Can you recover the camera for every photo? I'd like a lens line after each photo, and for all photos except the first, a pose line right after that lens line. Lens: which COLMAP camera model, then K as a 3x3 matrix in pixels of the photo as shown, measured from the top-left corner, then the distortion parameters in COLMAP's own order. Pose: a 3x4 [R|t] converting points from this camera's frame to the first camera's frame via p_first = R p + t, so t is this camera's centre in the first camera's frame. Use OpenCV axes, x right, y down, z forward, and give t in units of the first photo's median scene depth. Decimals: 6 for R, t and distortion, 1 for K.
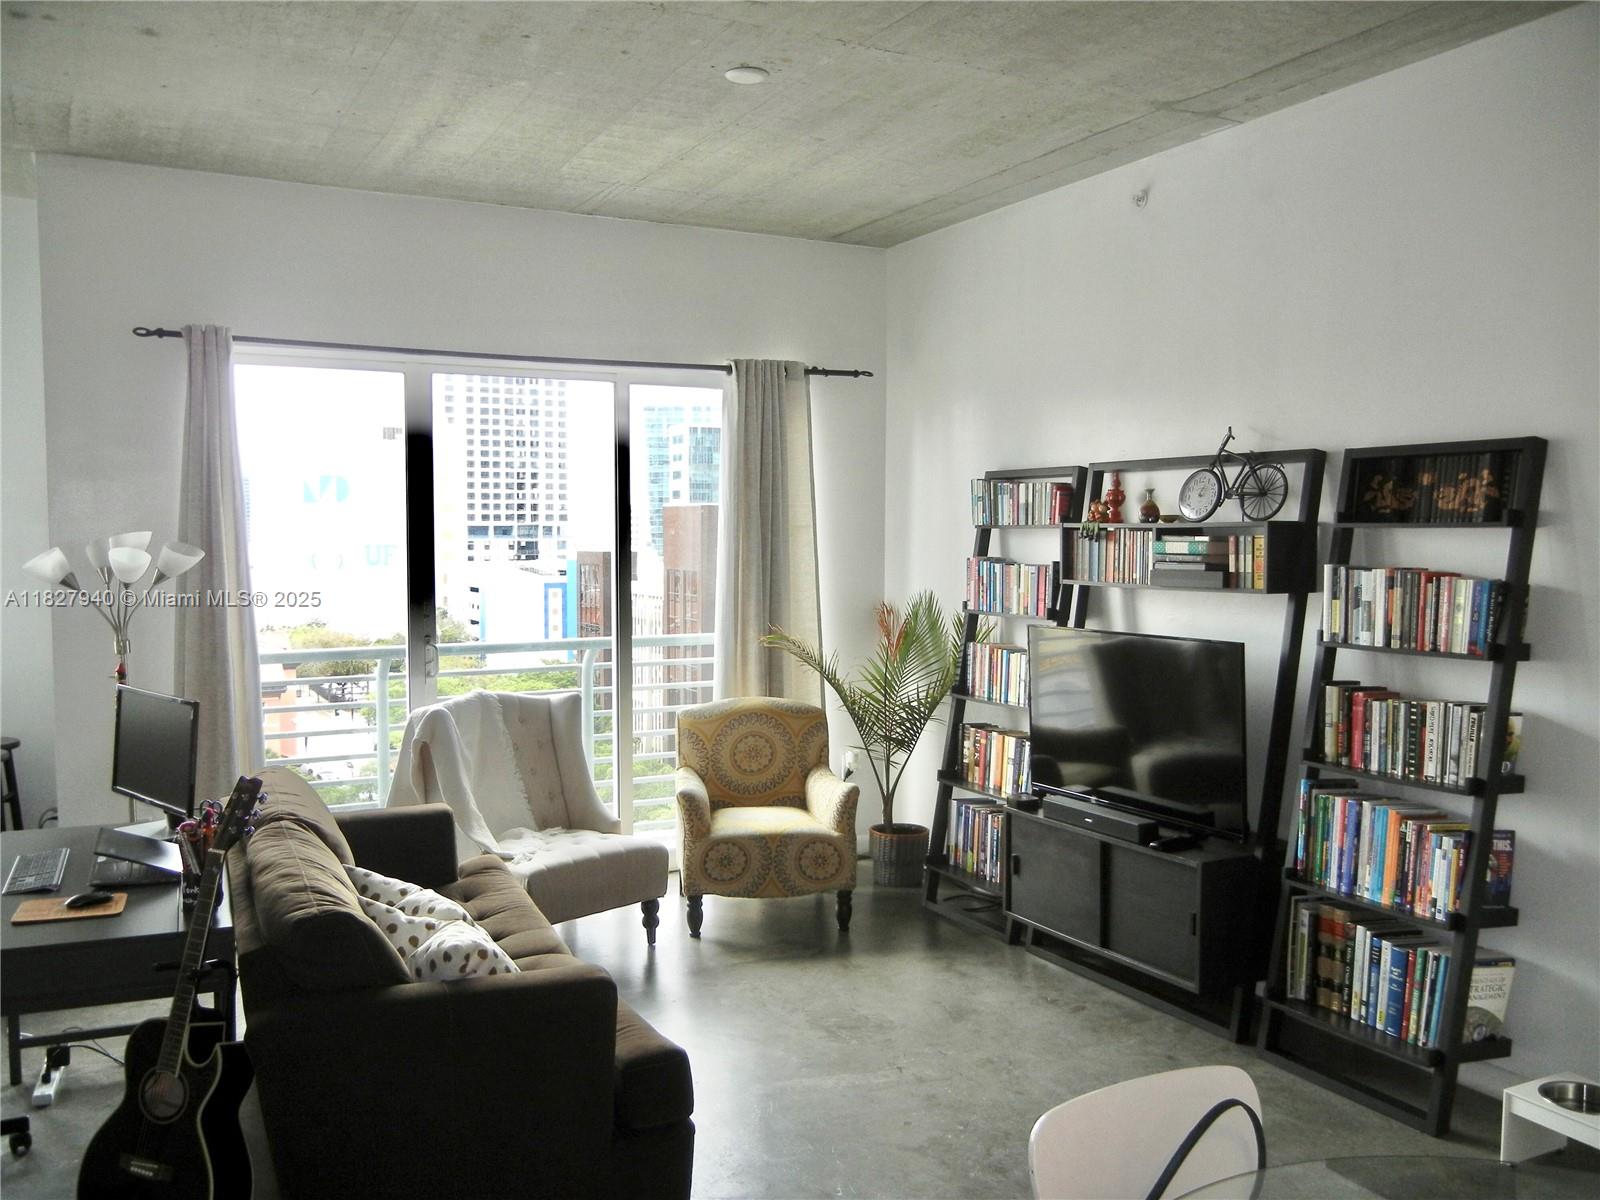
lens RADIAL K [[1338.3, 0, 802.0], [0, 1338.3, 601.3], [0, 0, 1]] dist [-0.017288, 0.009127]
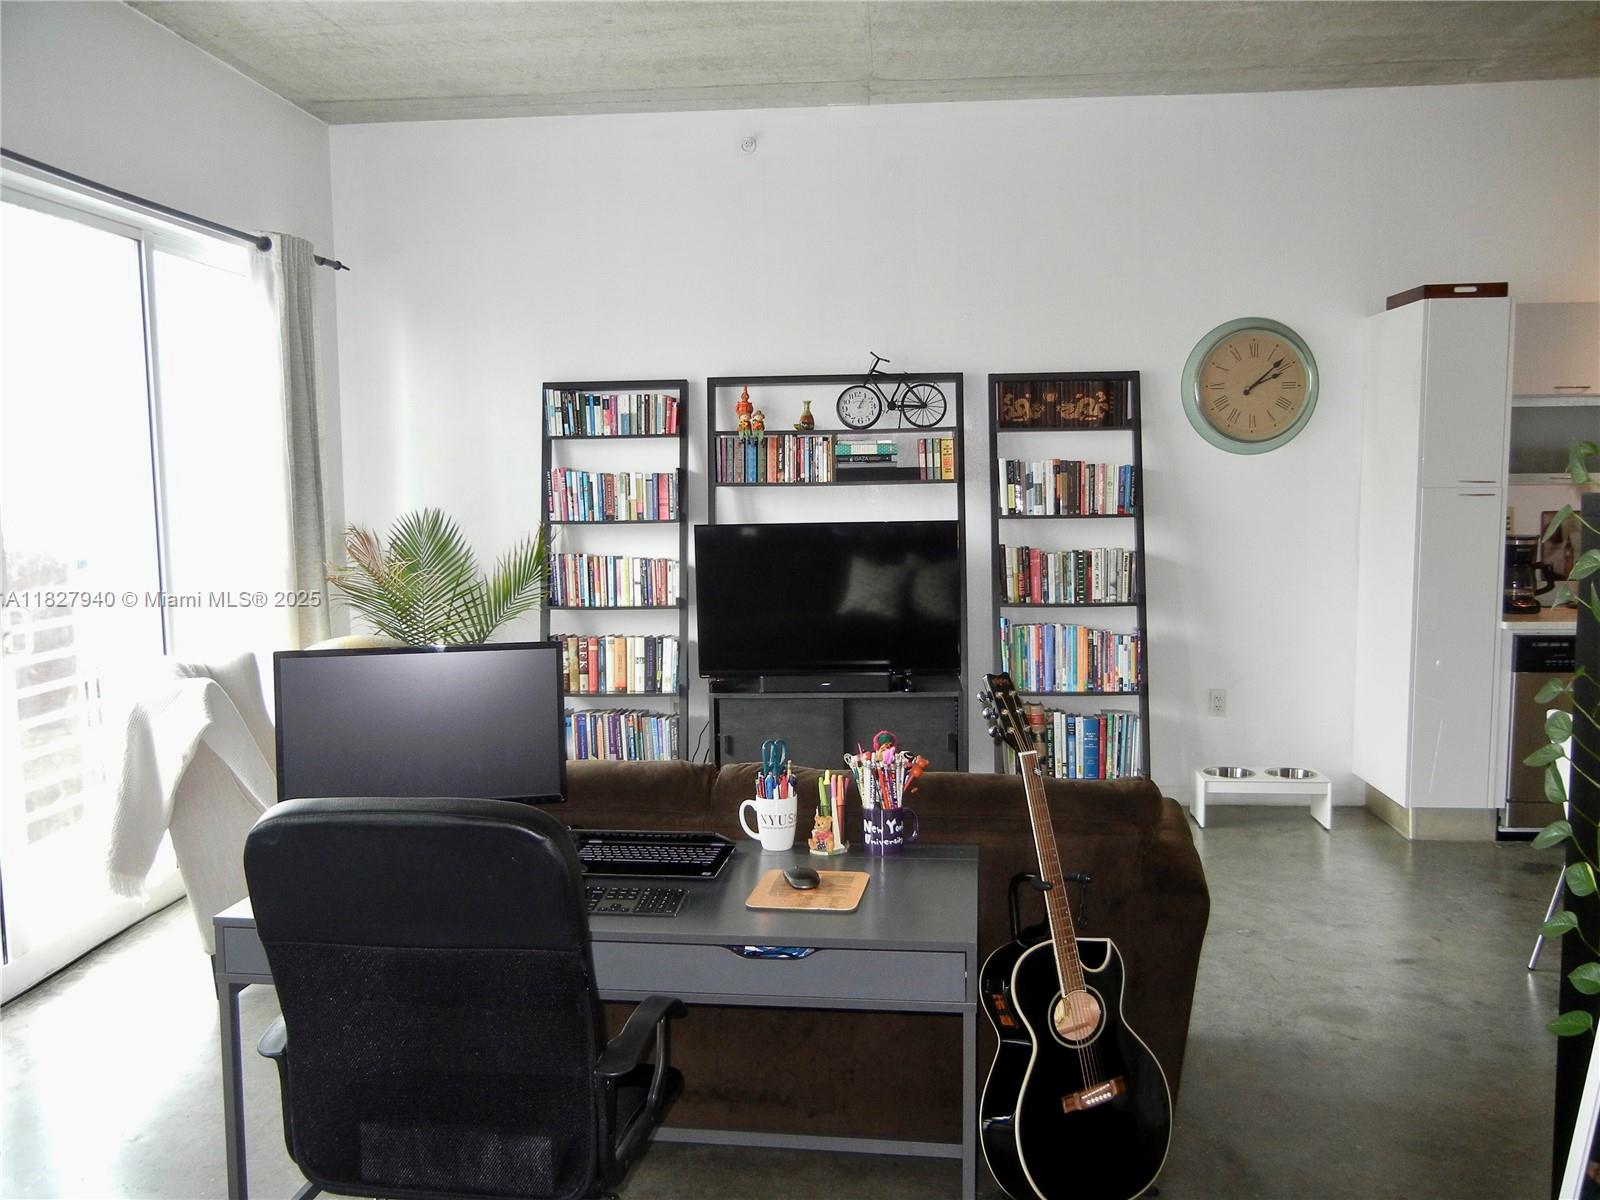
lens RADIAL K [[1338.3, 0, 804.6], [0, 1338.3, 599.7], [0, 0, 1]] dist [-0.017288, 0.009127]
pose [[0.546015, -0.094622, 0.832415, -0.907199], [0.059160, 0.995476, 0.074352, 0.002321], [-0.835684, 0.008648, 0.549142, 0.444072]]
